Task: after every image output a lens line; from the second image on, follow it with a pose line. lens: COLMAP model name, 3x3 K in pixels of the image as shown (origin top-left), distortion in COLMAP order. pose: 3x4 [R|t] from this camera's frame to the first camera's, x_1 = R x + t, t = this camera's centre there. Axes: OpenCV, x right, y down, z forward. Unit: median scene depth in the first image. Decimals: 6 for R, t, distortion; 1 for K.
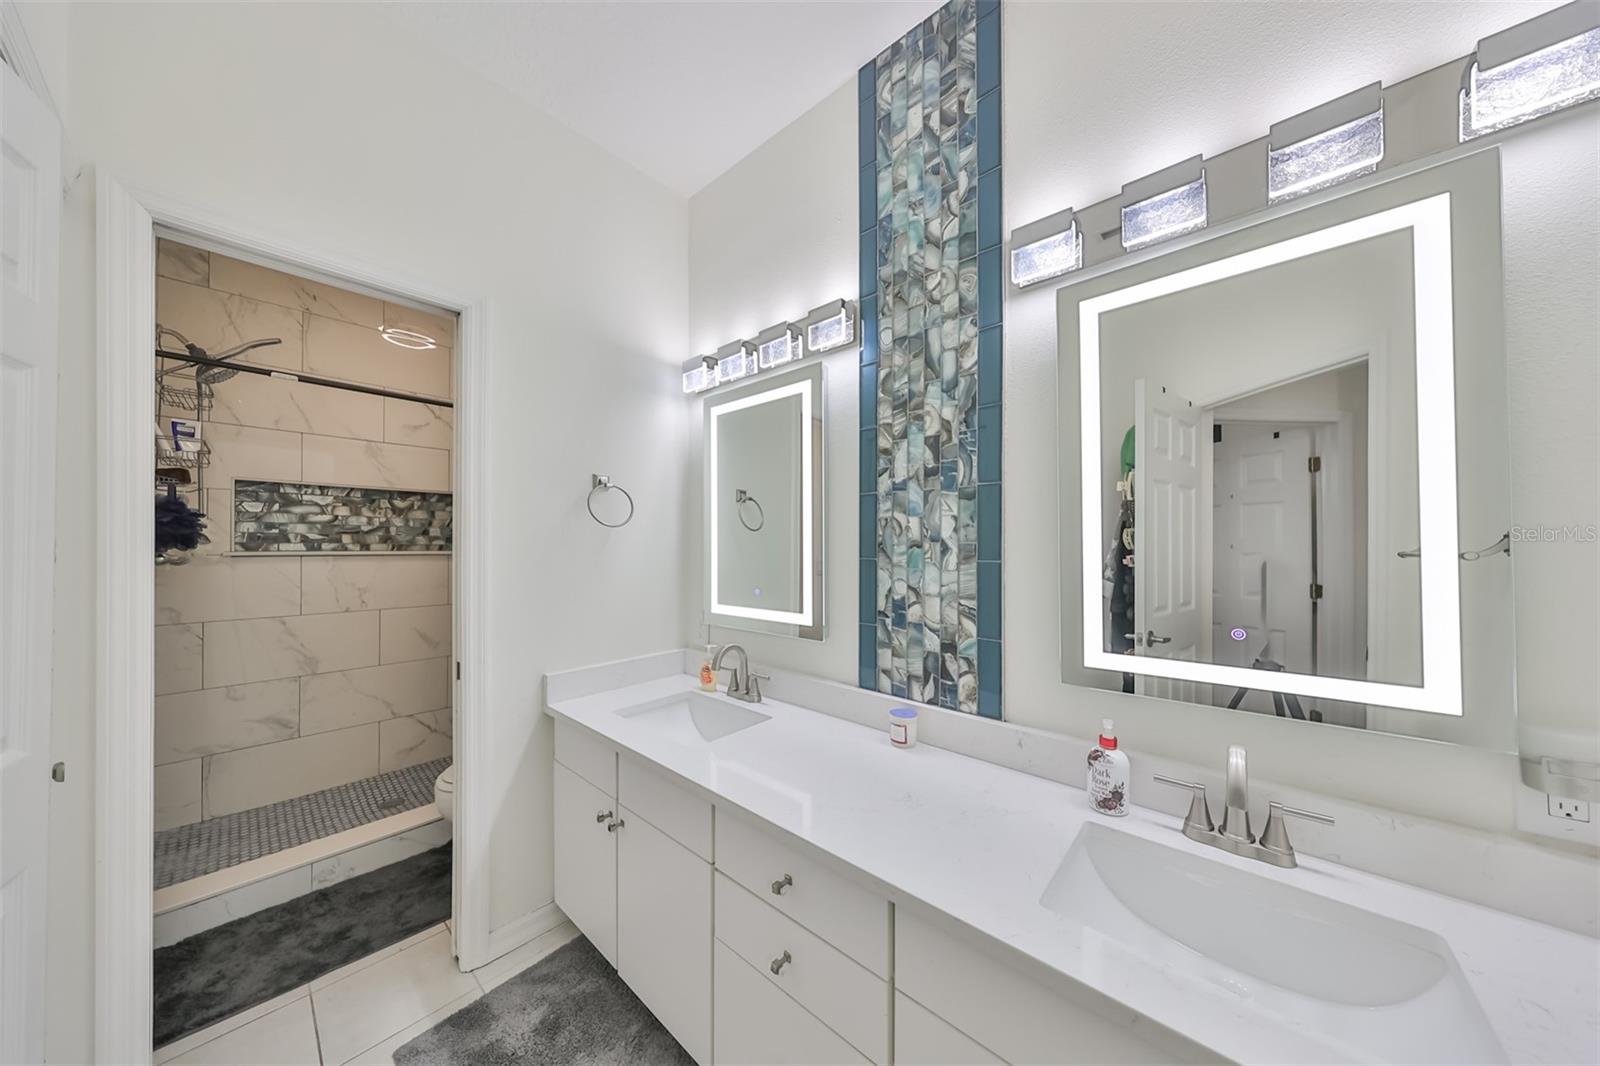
lens RADIAL K [[492.3, 0, 805.8], [0, 492.3, 540.3], [0, 0, 1]] dist [0.001020, 0.000087]
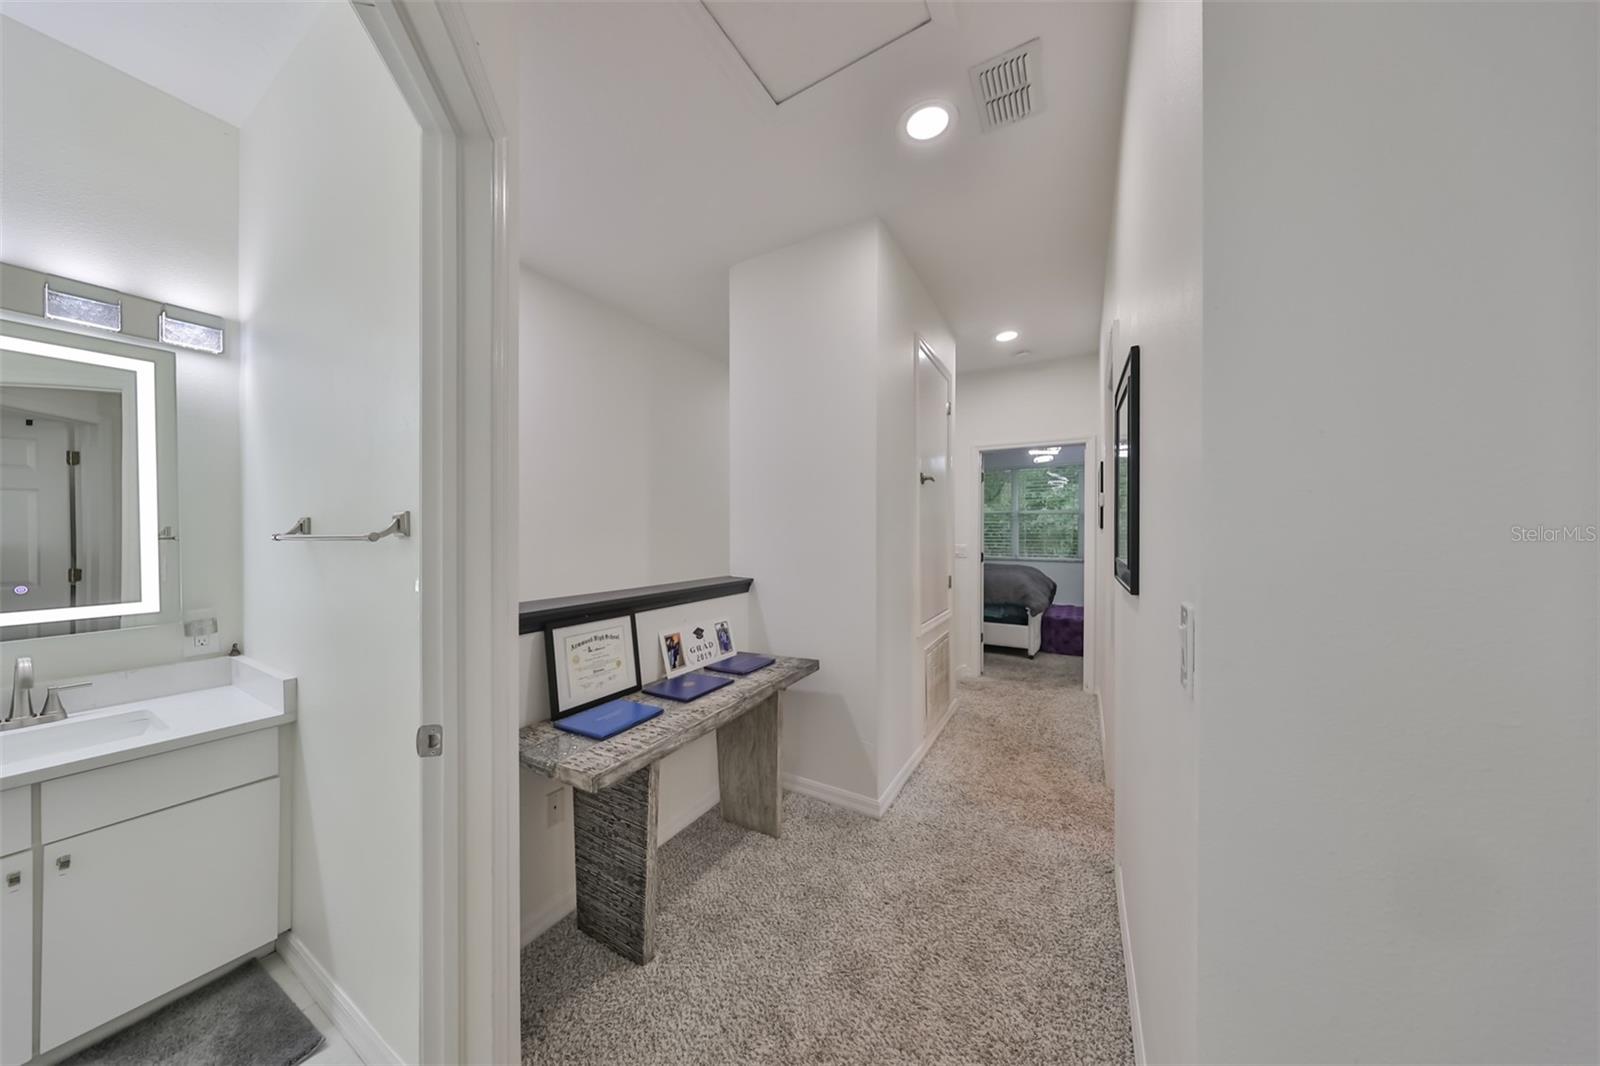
lens RADIAL K [[510.9, 0, 804.9], [0, 510.9, 547.8], [0, 0, 1]] dist [-0.001104, -0.002793]
pose [[-0.200717, -0.012940, 0.979564, -0.426813], [-0.015207, 0.999833, 0.010091, 0.005707], [-0.979531, -0.012871, -0.200880, -0.402526]]
